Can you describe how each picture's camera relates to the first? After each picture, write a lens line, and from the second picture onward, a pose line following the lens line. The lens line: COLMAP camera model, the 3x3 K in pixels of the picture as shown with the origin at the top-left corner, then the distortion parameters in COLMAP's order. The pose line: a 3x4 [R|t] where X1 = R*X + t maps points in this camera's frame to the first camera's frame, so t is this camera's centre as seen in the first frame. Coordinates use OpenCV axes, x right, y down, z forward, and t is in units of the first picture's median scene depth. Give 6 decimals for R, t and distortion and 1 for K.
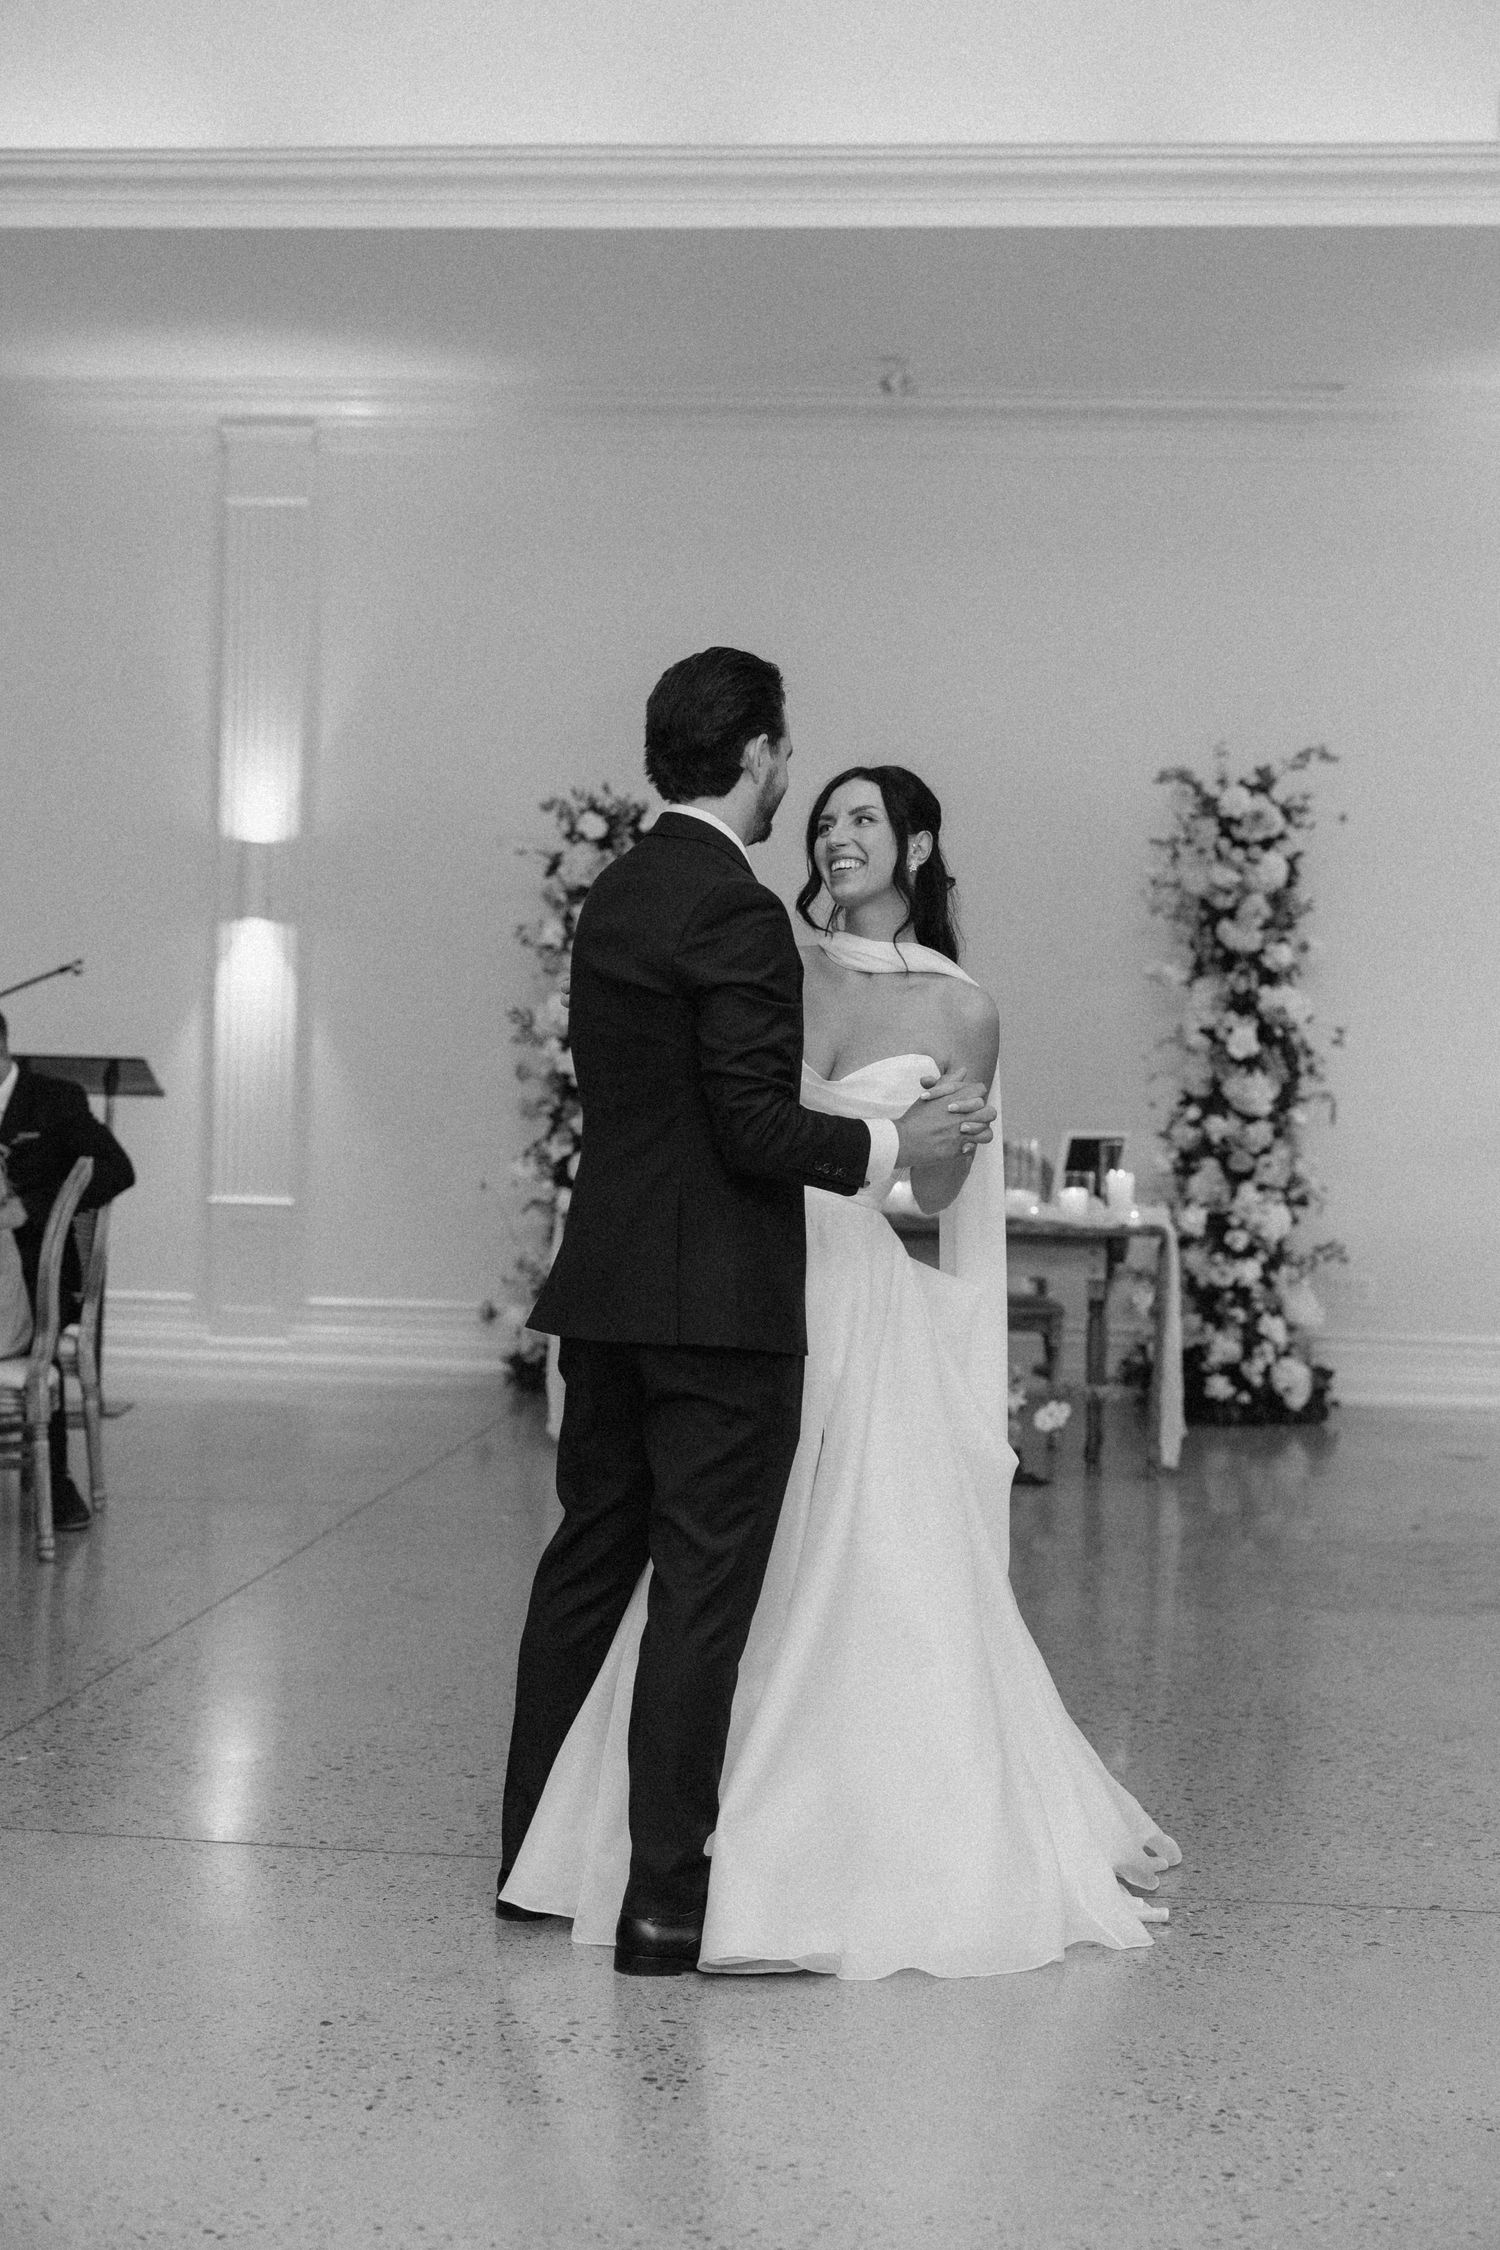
lens RADIAL K [[3251.6, 0, 750.2], [0, 3251.6, 1145.3], [0, 0, 1]] dist [0.016456, 0.000000]
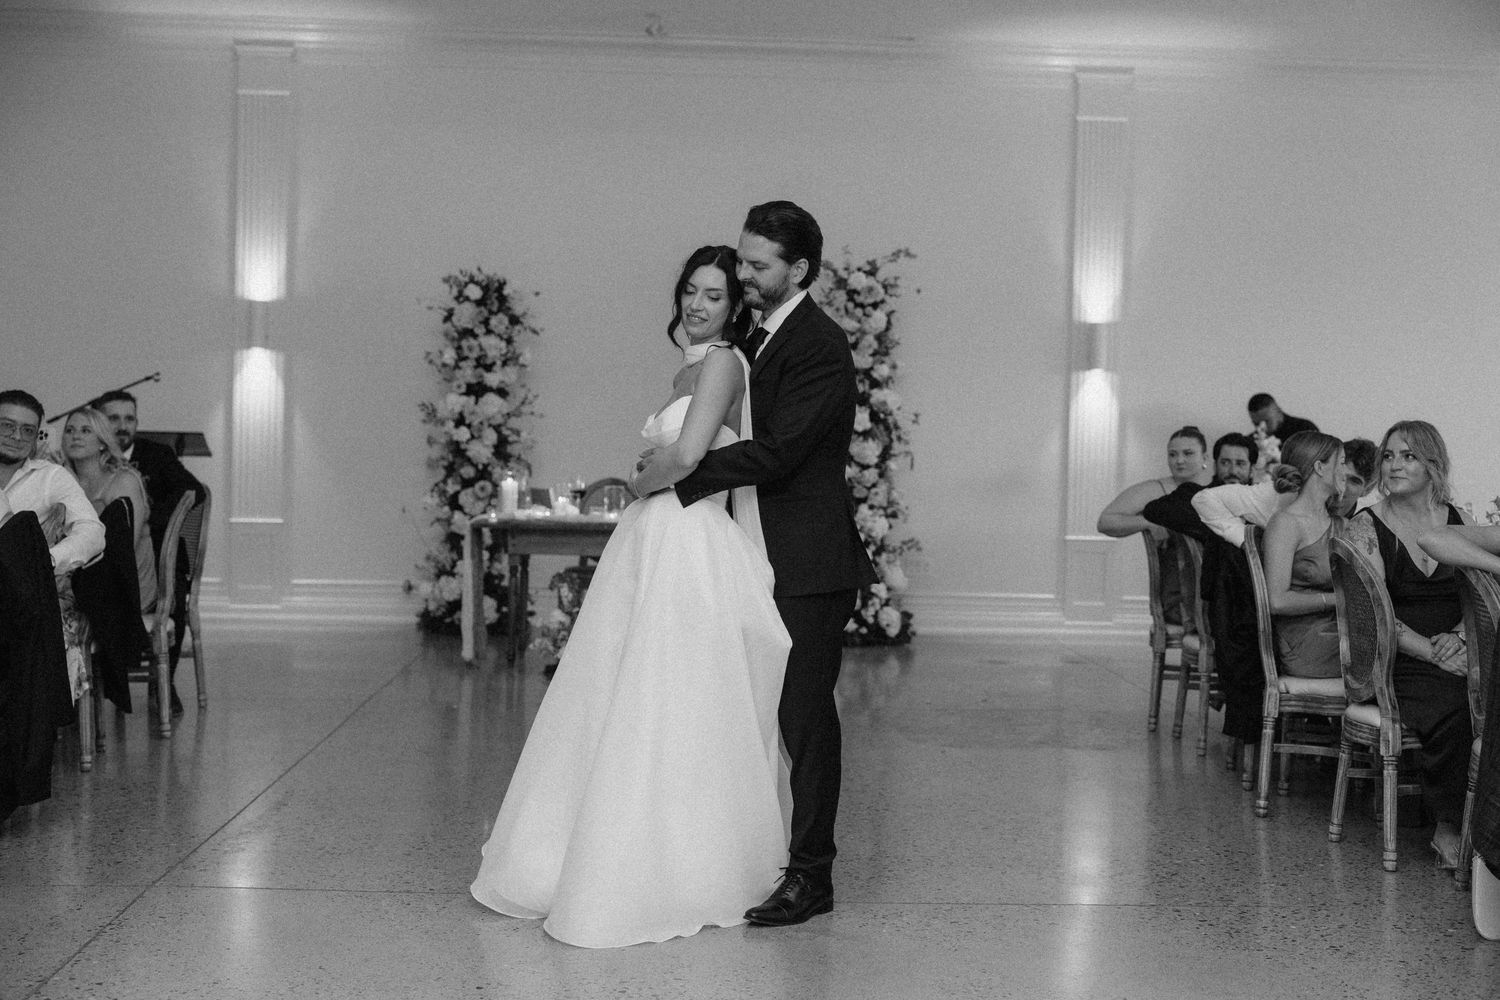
lens RADIAL K [[1936.2, 0, 750.0], [0, 1936.2, 483.9], [0, 0, 1]] dist [-0.012428, 0.000000]
pose [[0.989624, -0.007014, 0.143508, -0.051399], [0.006811, 0.999975, 0.001905, -0.001523], [-0.143518, -0.000908, 0.989647, 0.004961]]
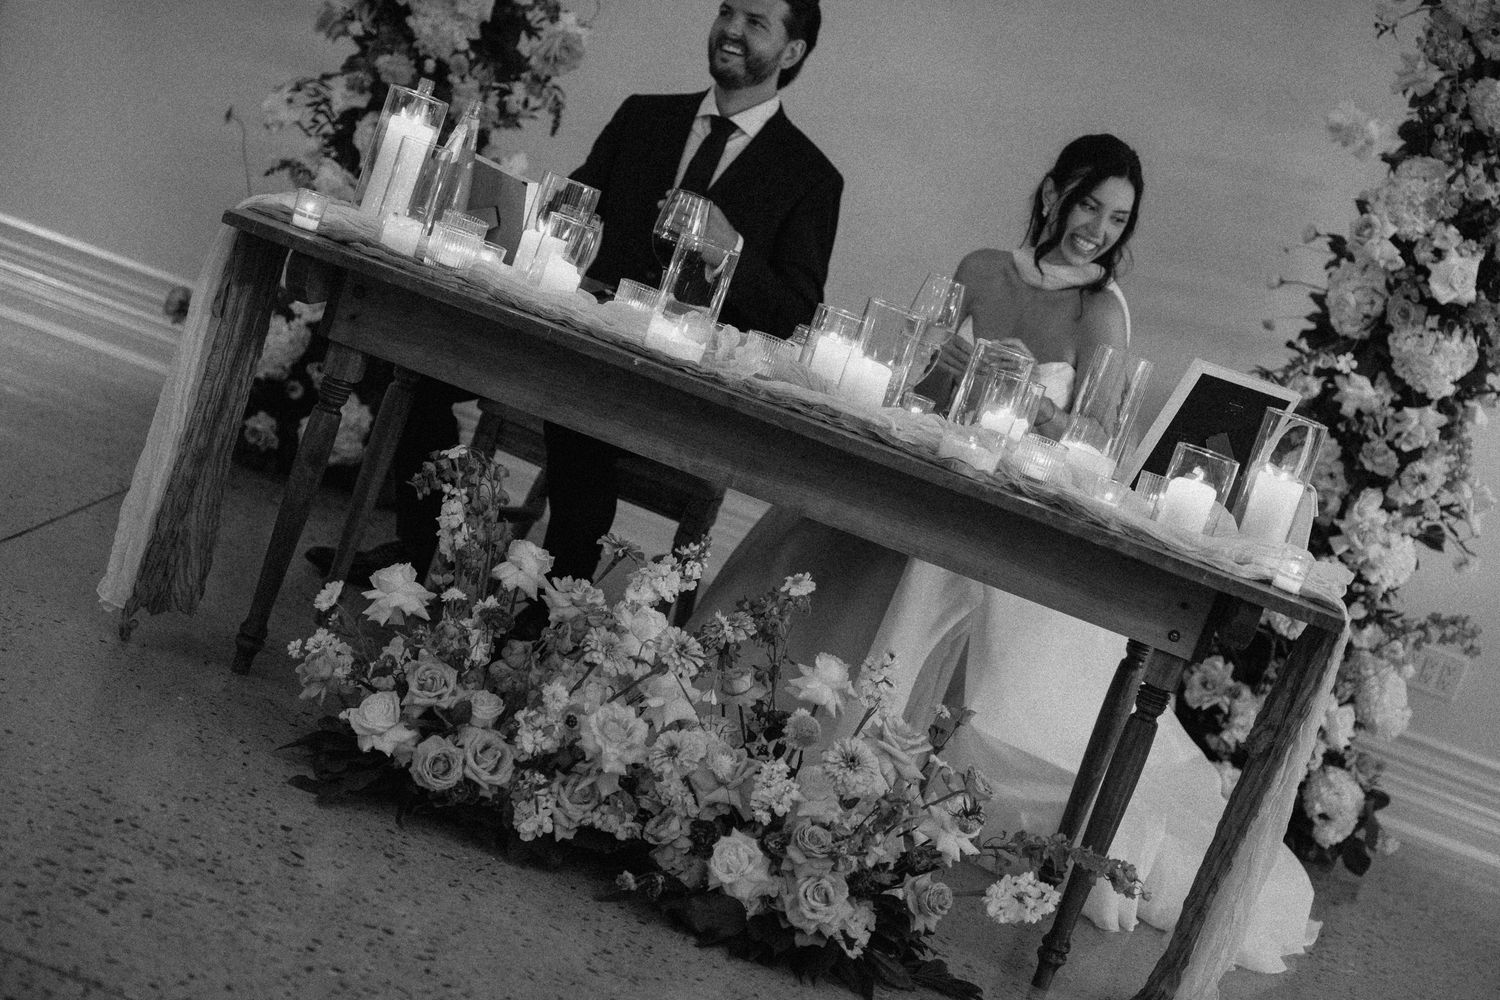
lens RADIAL K [[2523.9, 0, 750.0], [0, 2523.9, 502.3], [0, 0, 1]] dist [-0.001777, 0.000000]
pose [[0.950186, 0.302904, 0.073453, 0.002532], [-0.310152, 0.942216, 0.126627, -0.010874], [-0.030853, -0.143101, 0.989227, 0.517645]]
